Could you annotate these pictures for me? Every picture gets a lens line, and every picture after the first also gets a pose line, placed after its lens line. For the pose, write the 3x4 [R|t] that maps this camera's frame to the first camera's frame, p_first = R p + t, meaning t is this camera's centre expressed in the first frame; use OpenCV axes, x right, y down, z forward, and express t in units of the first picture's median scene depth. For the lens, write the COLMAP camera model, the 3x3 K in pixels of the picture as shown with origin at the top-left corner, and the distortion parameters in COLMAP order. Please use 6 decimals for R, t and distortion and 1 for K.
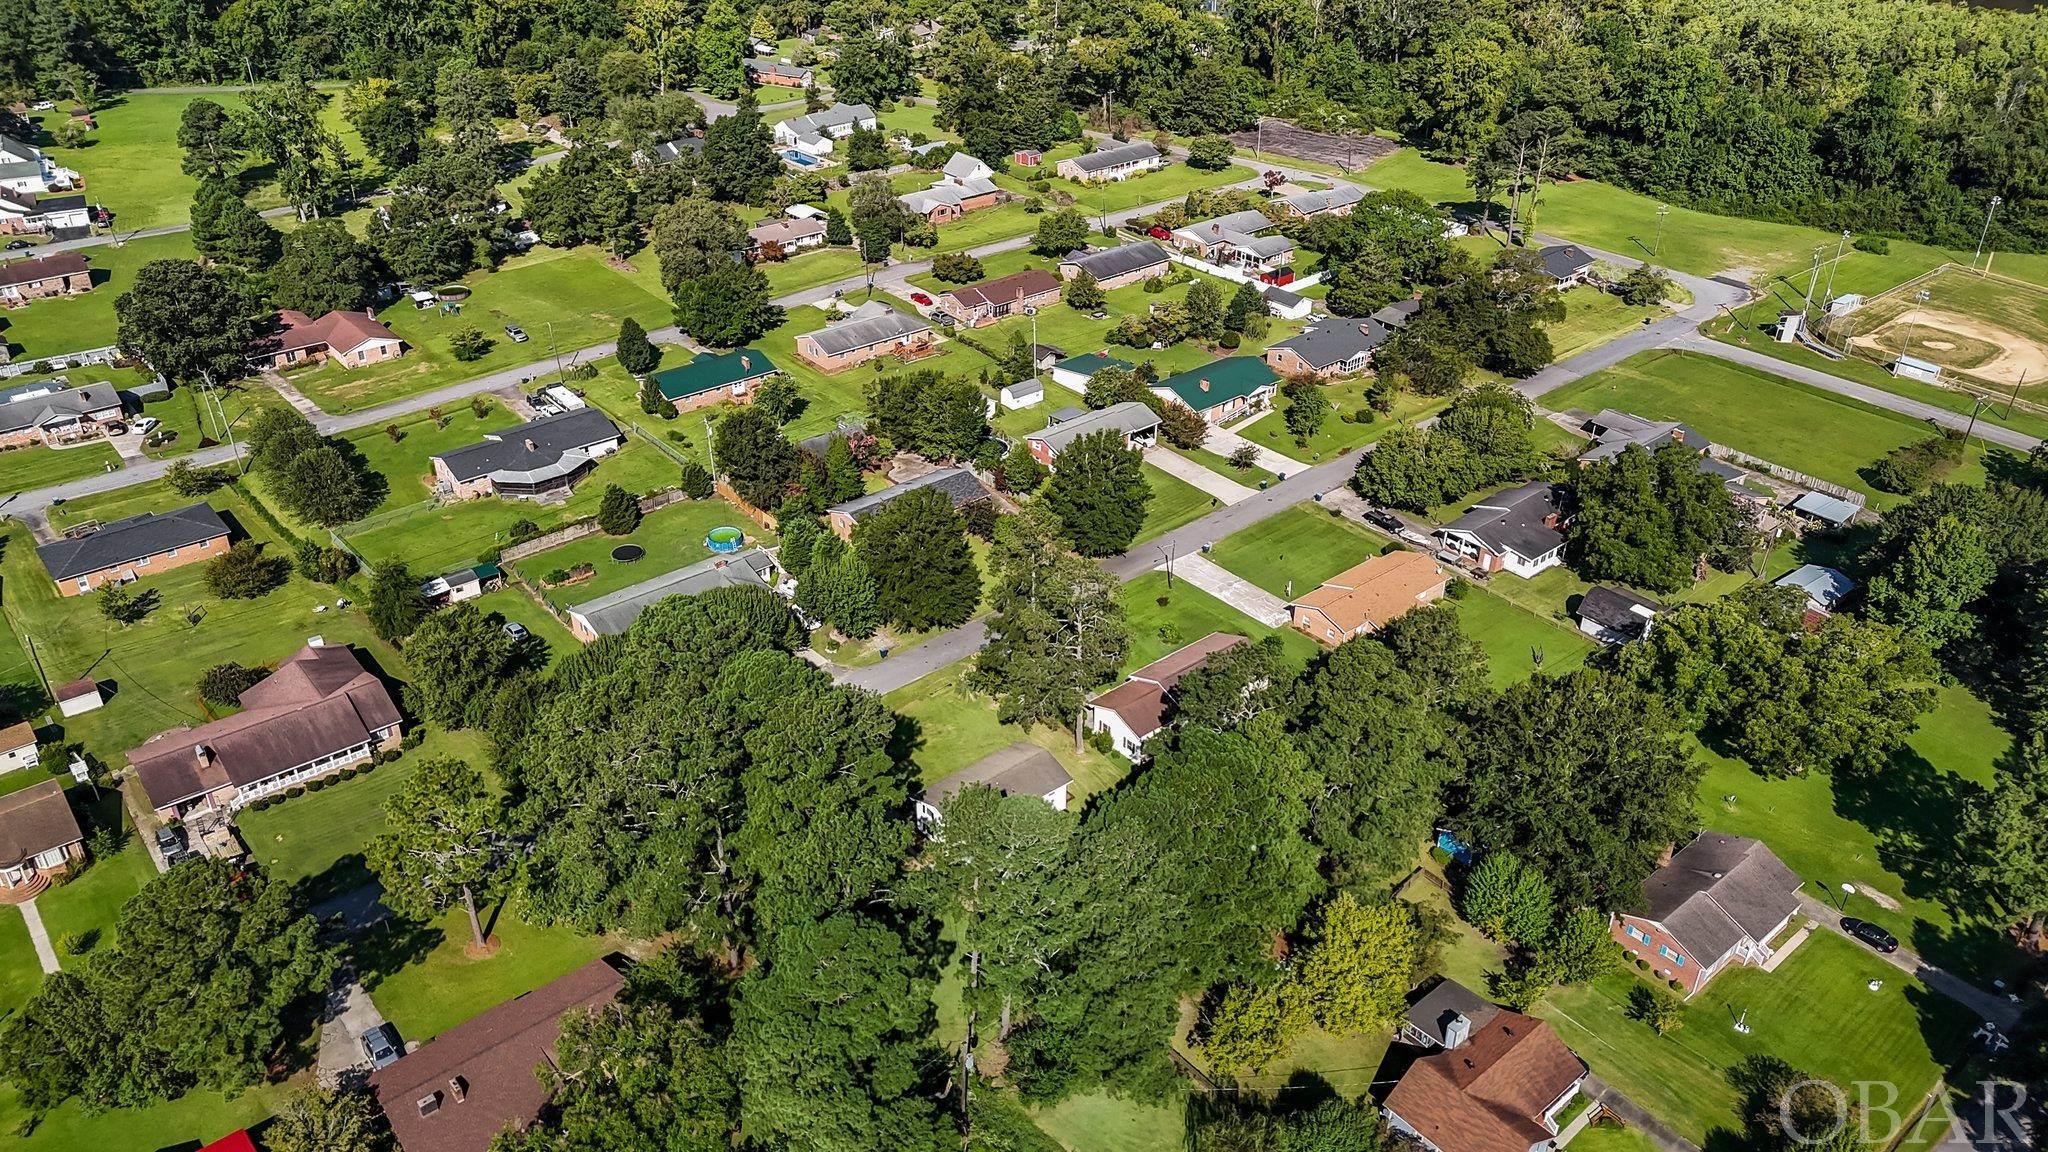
lens RADIAL K [[1479.4, 0, 1024.0], [0, 1479.4, 576.0], [0, 0, 1]] dist [0.101106, -0.100012]
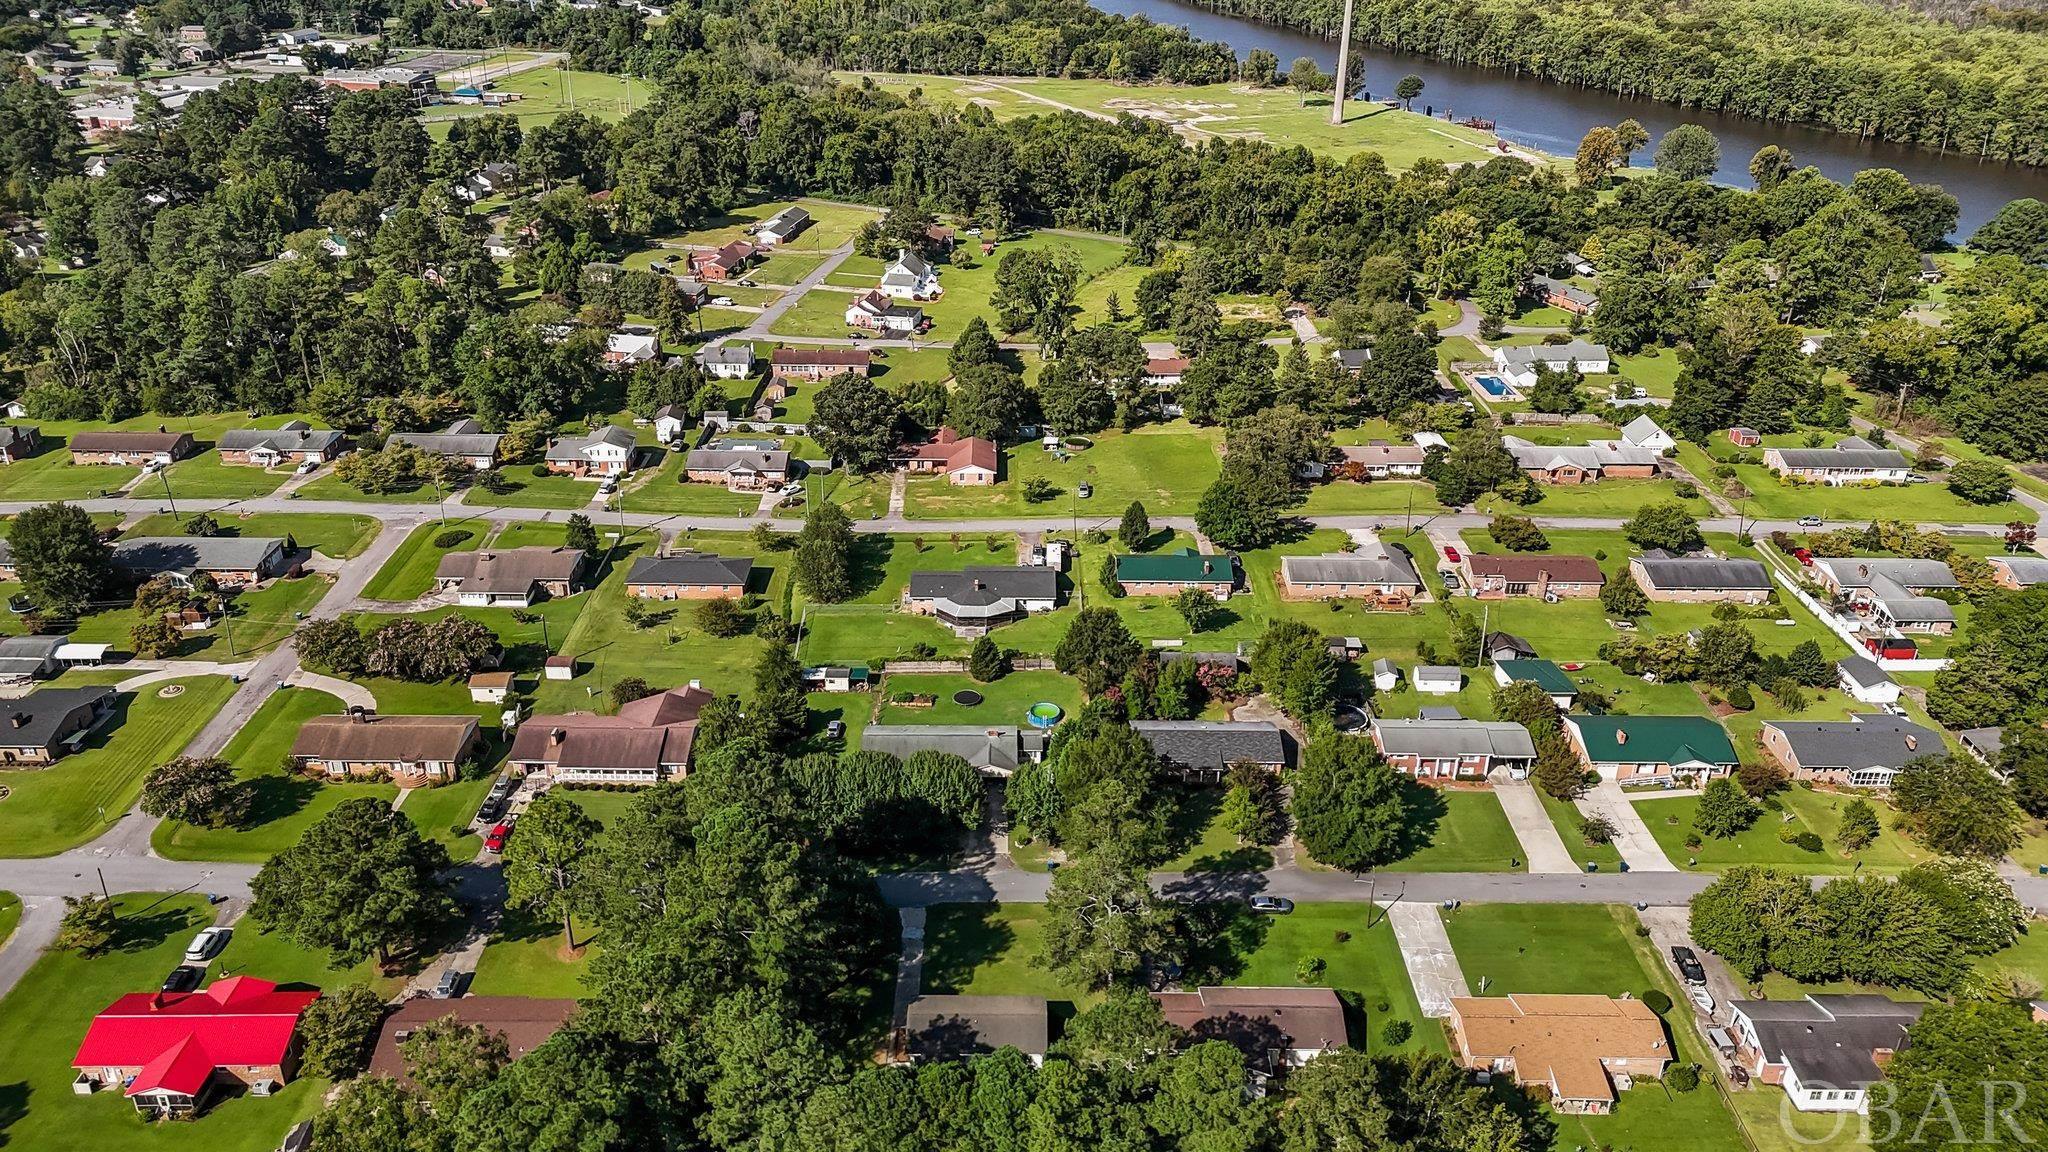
lens RADIAL K [[1475.8, 0, 1024.6], [0, 1475.8, 605.3], [0, 0, 1]] dist [0.109352, -0.120043]
pose [[0.771537, 0.288916, -0.566797, 0.289563], [-0.331830, 0.942895, 0.028932, -0.097876], [0.542789, 0.165758, 0.823349, 0.069984]]
